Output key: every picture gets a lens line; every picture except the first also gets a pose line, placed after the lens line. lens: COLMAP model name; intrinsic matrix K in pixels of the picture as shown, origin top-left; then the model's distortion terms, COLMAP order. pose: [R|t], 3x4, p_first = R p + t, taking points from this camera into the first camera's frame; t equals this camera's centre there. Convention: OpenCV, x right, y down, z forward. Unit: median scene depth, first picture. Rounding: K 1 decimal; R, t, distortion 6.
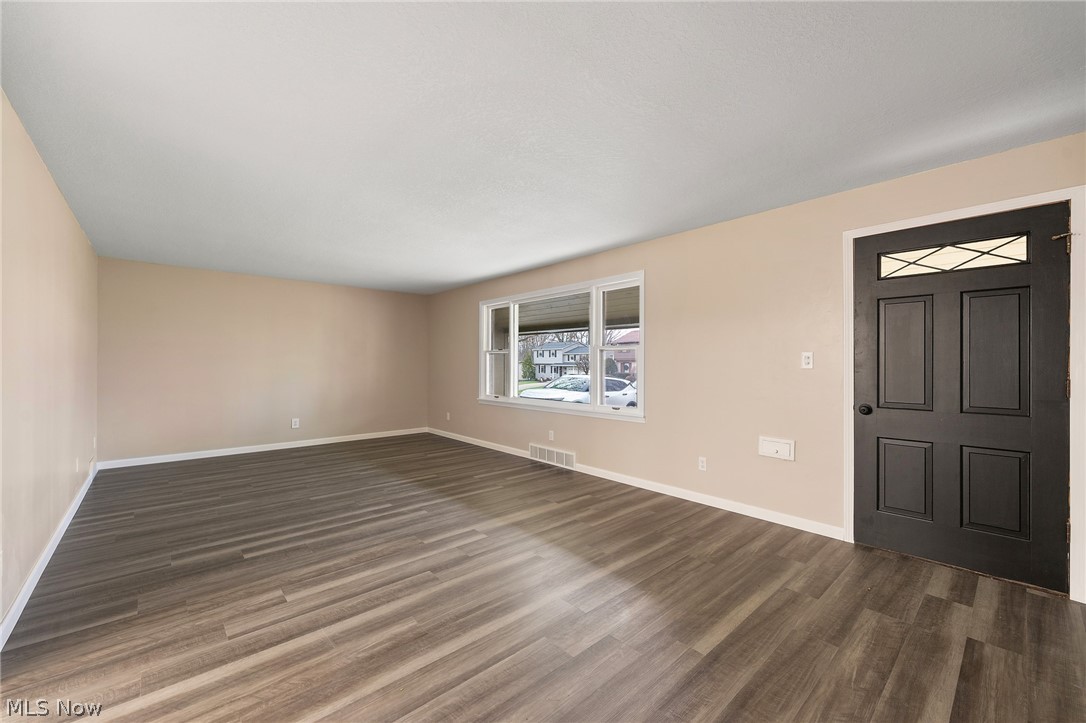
lens RADIAL K [[430.3, 0, 544.7], [0, 430.3, 363.5], [0, 0, 1]] dist [0.001461, 0.000119]
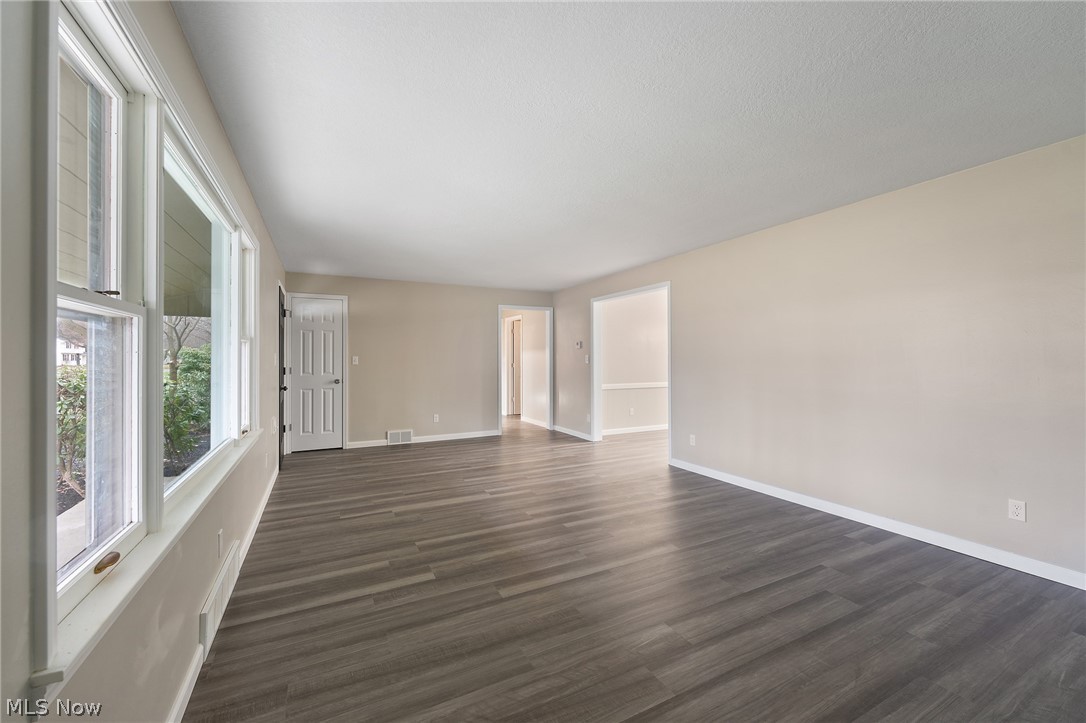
lens RADIAL K [[430.3, 0, 544.7], [0, 430.3, 363.5], [0, 0, 1]] dist [0.001461, 0.000119]
pose [[-0.966108, 0.000008, 0.258137, -0.507397], [0.001231, 0.999989, 0.004575, 0.000174], [-0.258134, 0.004738, -0.966098, 1.730147]]
